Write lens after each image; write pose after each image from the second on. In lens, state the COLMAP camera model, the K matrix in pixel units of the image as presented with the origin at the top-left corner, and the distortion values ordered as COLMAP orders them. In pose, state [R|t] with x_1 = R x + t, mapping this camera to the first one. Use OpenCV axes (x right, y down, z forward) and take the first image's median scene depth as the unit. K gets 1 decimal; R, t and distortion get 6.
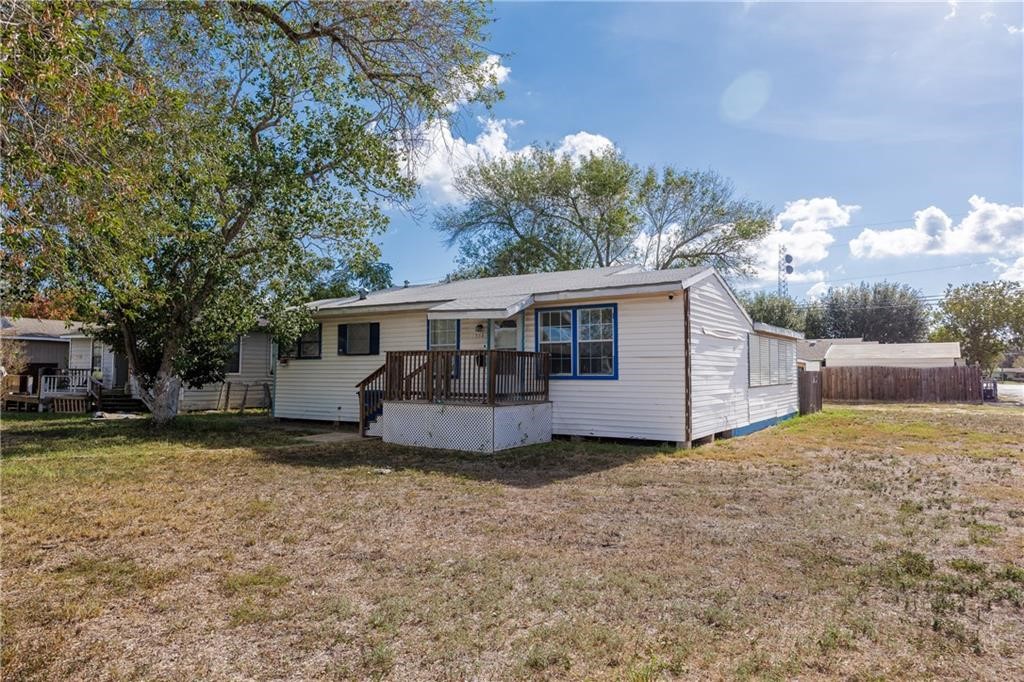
lens RADIAL K [[669.3, 0, 513.0], [0, 669.3, 345.8], [0, 0, 1]] dist [0.008498, 0.001089]
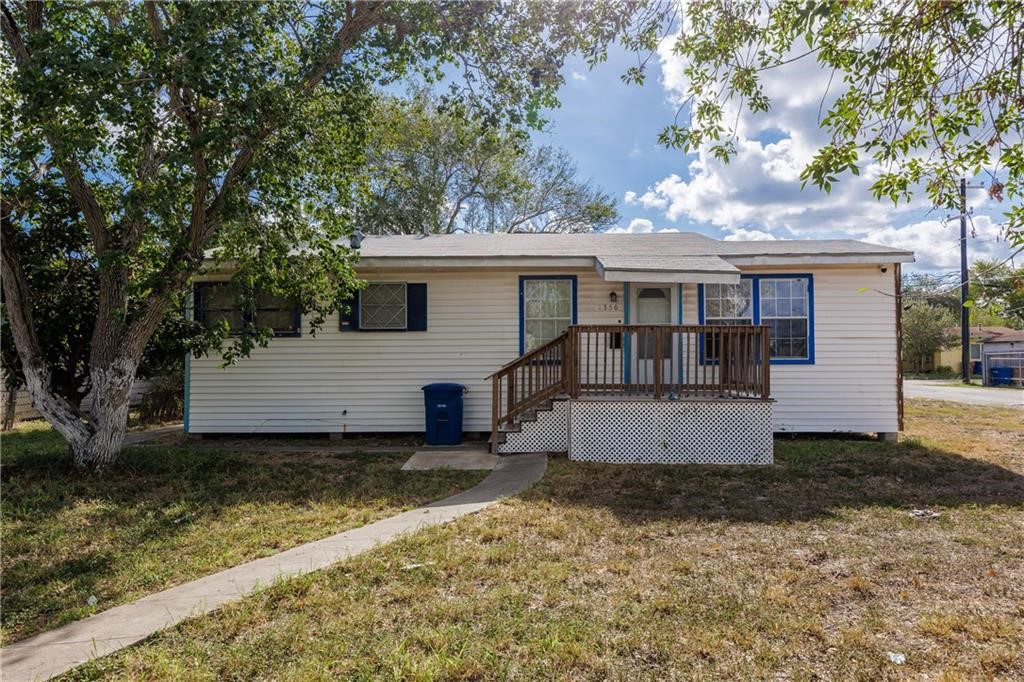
lens RADIAL K [[669.3, 0, 512.6], [0, 669.3, 339.8], [0, 0, 1]] dist [0.008498, 0.001089]
pose [[0.847075, 0.009805, 0.531384, -0.559188], [-0.016991, 0.999818, 0.008636, 0.017266], [-0.531202, -0.016344, 0.847087, 0.437870]]
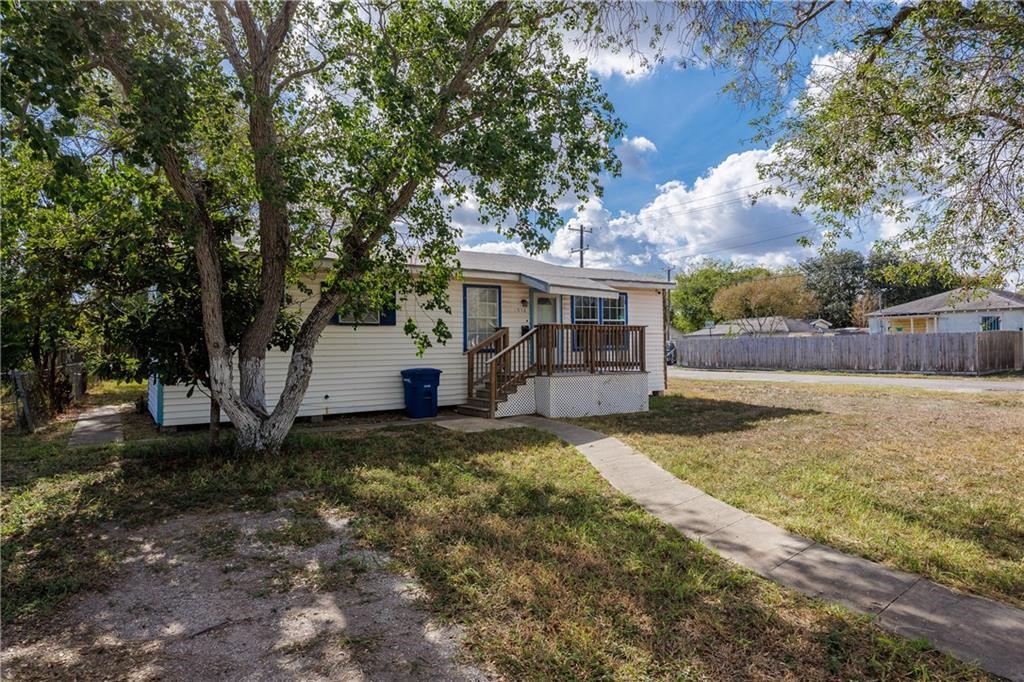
lens RADIAL K [[595.9, 0, 516.5], [0, 595.9, 338.0], [0, 0, 1]] dist [0.002453, -0.000046]
pose [[0.392323, 0.008317, 0.919790, -0.930817], [-0.024971, 0.999687, 0.001611, 0.027410], [-0.919488, -0.023600, 0.392408, 0.667223]]
